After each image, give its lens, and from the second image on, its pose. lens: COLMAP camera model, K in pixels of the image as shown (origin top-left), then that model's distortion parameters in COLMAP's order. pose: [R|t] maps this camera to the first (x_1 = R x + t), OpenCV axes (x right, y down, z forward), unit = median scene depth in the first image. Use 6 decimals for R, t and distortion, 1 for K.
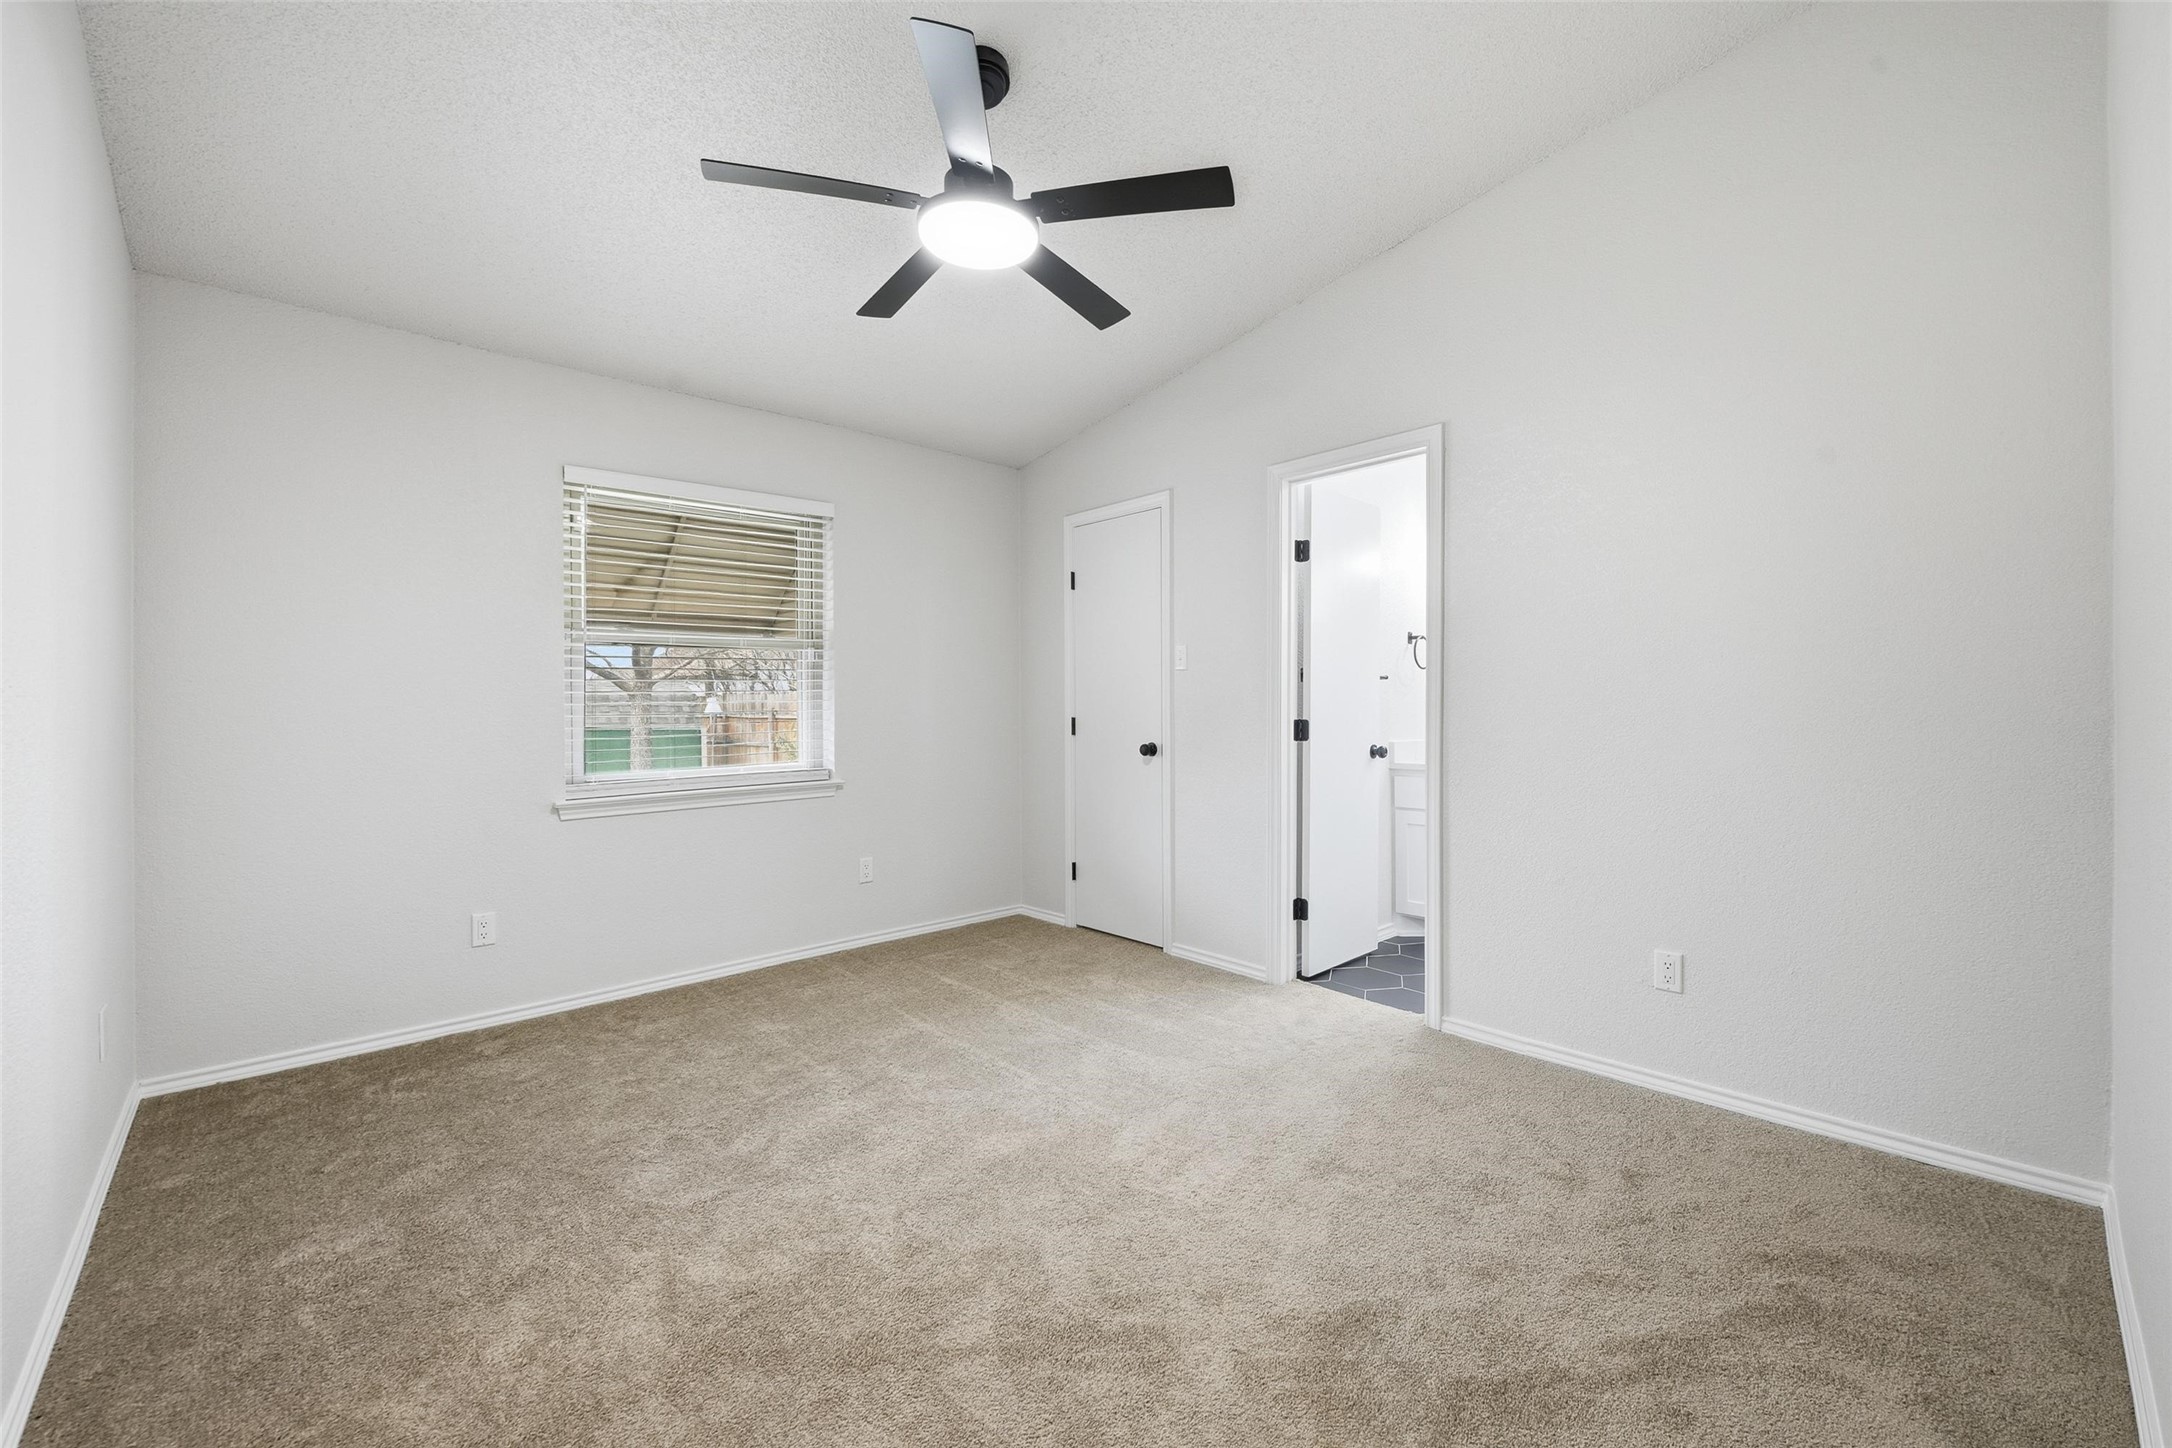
lens RADIAL K [[865.1, 0, 1096.4], [0, 865.1, 724.7], [0, 0, 1]] dist [-0.009209, 0.000089]
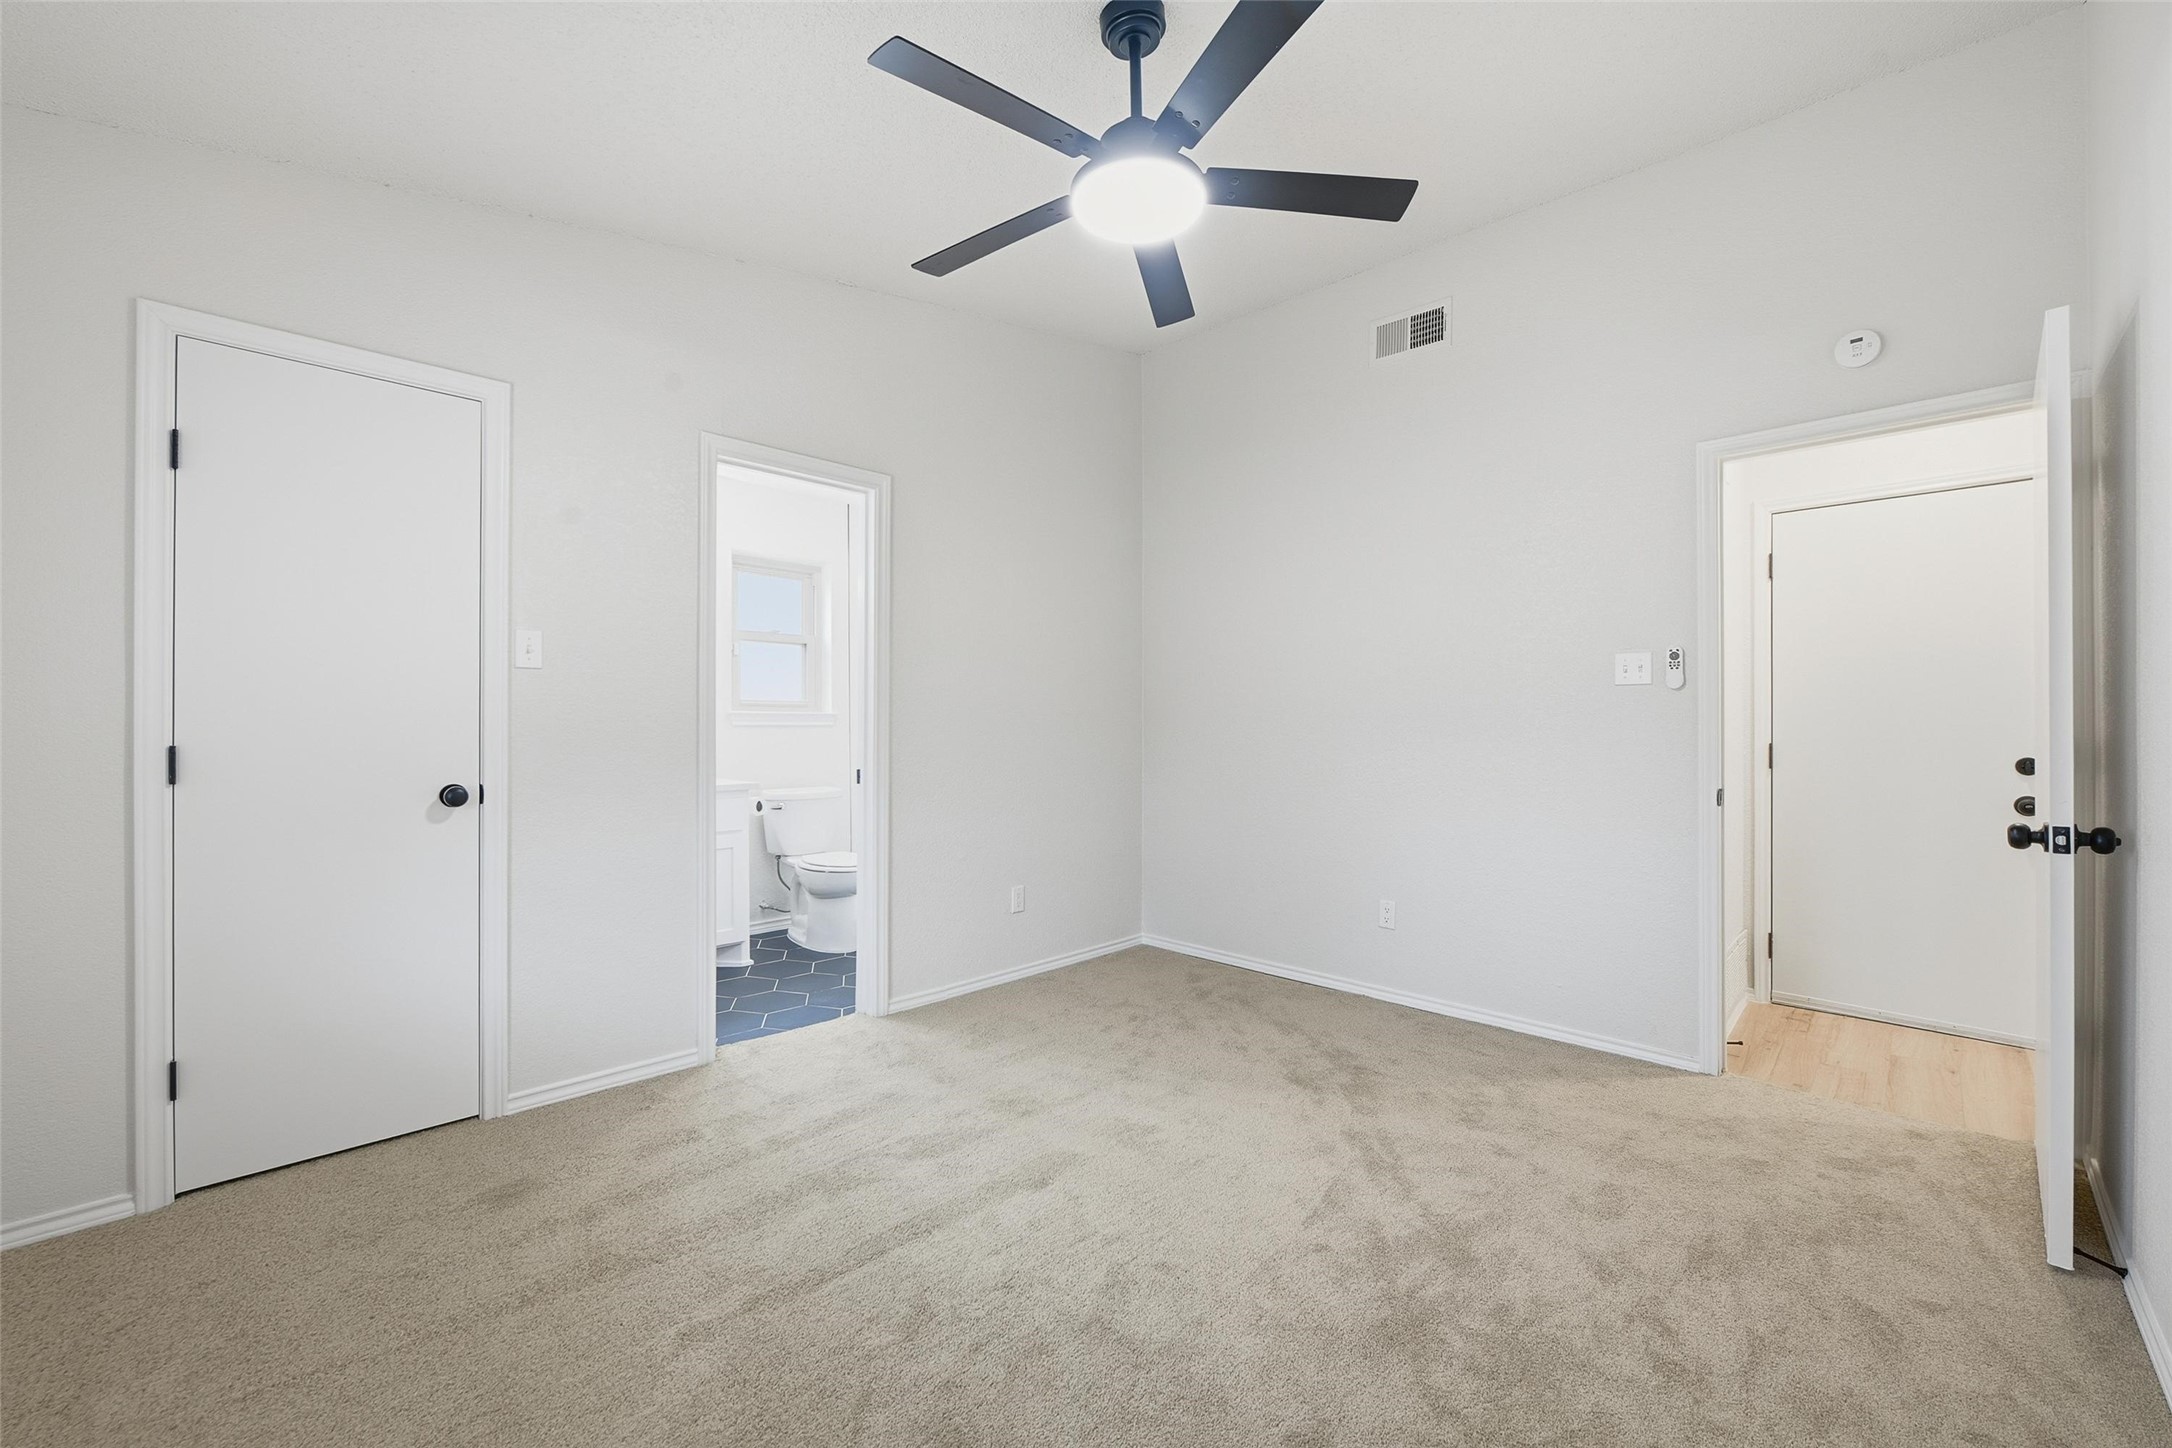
lens RADIAL K [[865.1, 0, 1096.4], [0, 865.1, 724.7], [0, 0, 1]] dist [-0.009209, 0.000089]
pose [[-0.035572, 0.010402, 0.999313, -0.672829], [0.026698, 0.999599, -0.009454, -0.001349], [-0.999010, 0.026343, -0.035835, 0.704290]]
